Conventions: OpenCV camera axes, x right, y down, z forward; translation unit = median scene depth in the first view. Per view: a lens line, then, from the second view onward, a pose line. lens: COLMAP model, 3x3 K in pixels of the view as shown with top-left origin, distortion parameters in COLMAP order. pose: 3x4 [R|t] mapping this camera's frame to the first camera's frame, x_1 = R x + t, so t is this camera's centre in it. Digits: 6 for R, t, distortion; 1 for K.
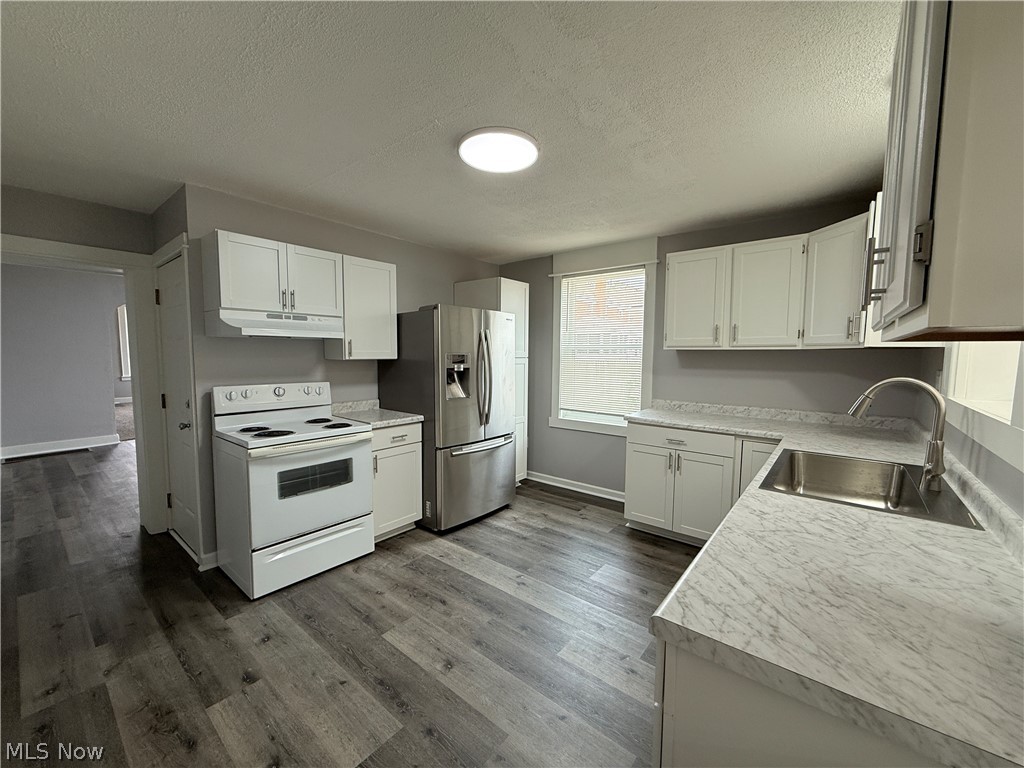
lens RADIAL K [[409.2, 0, 509.2], [0, 409.2, 385.9], [0, 0, 1]] dist [-0.001402, -0.000178]
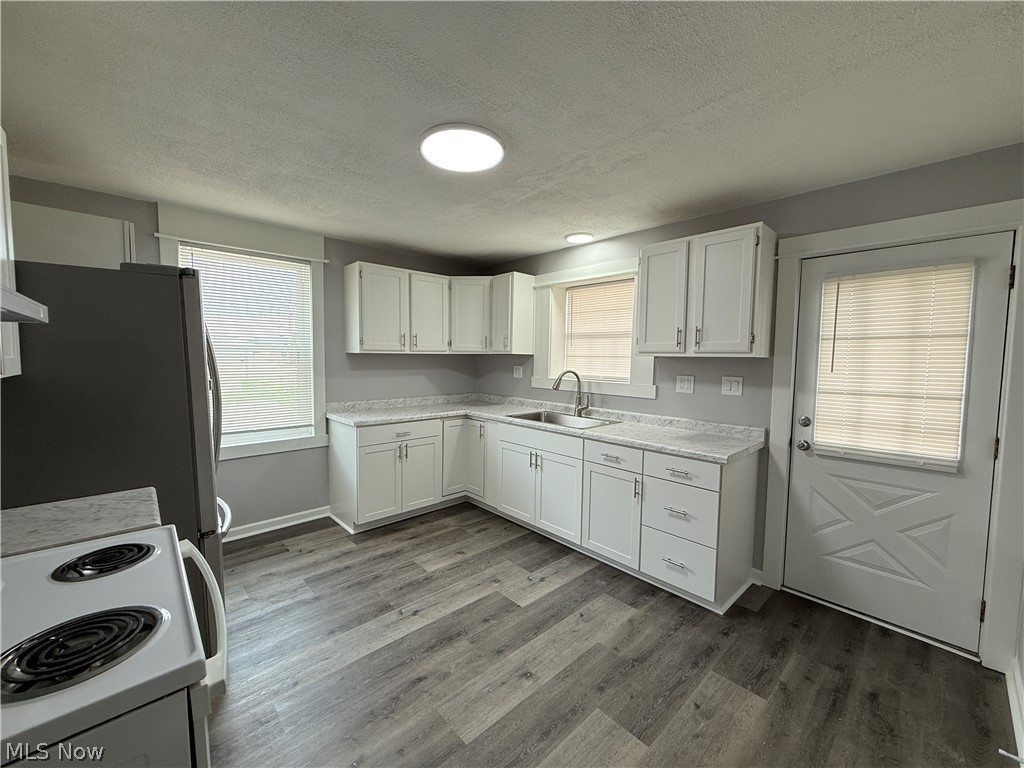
lens RADIAL K [[409.2, 0, 509.2], [0, 409.2, 385.9], [0, 0, 1]] dist [-0.001402, -0.000178]
pose [[0.138942, -0.079194, 0.987129, -0.731191], [0.069186, 0.995138, 0.070099, -0.062737], [-0.987881, 0.058556, 0.143746, 0.578674]]
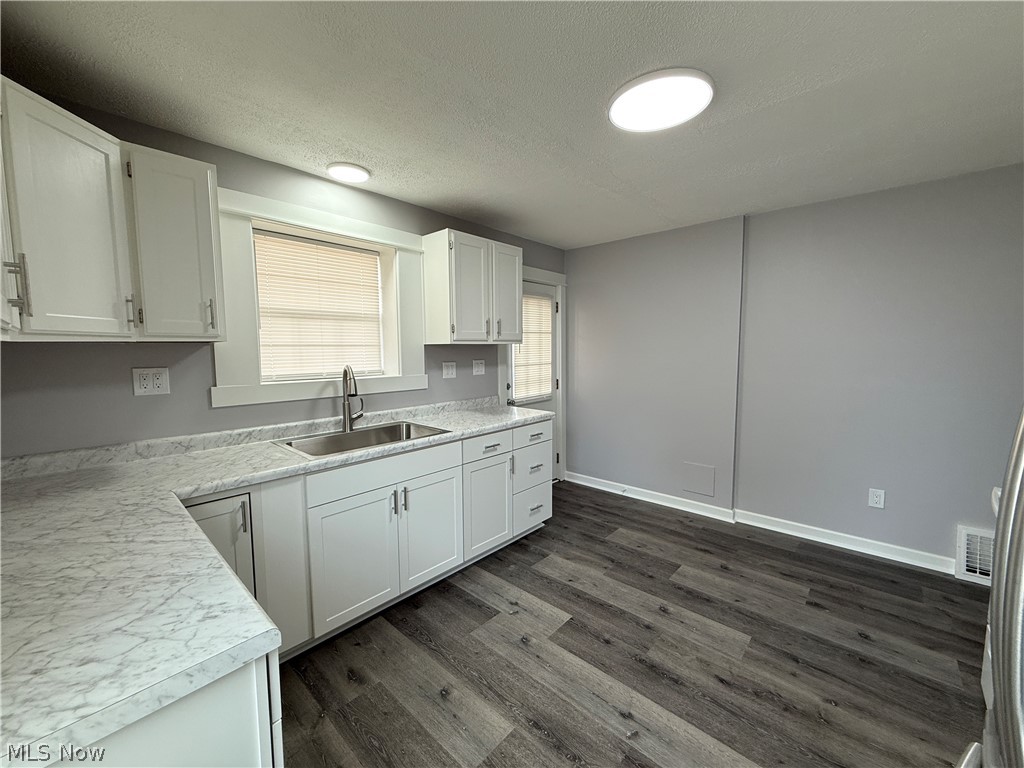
lens RADIAL K [[409.2, 0, 509.2], [0, 409.2, 385.9], [0, 0, 1]] dist [-0.001402, -0.000178]
pose [[-0.998460, -0.008790, 0.054782, 0.165194], [0.001013, 0.984316, 0.176409, -0.118857], [-0.055474, 0.176193, -0.982791, 1.409224]]
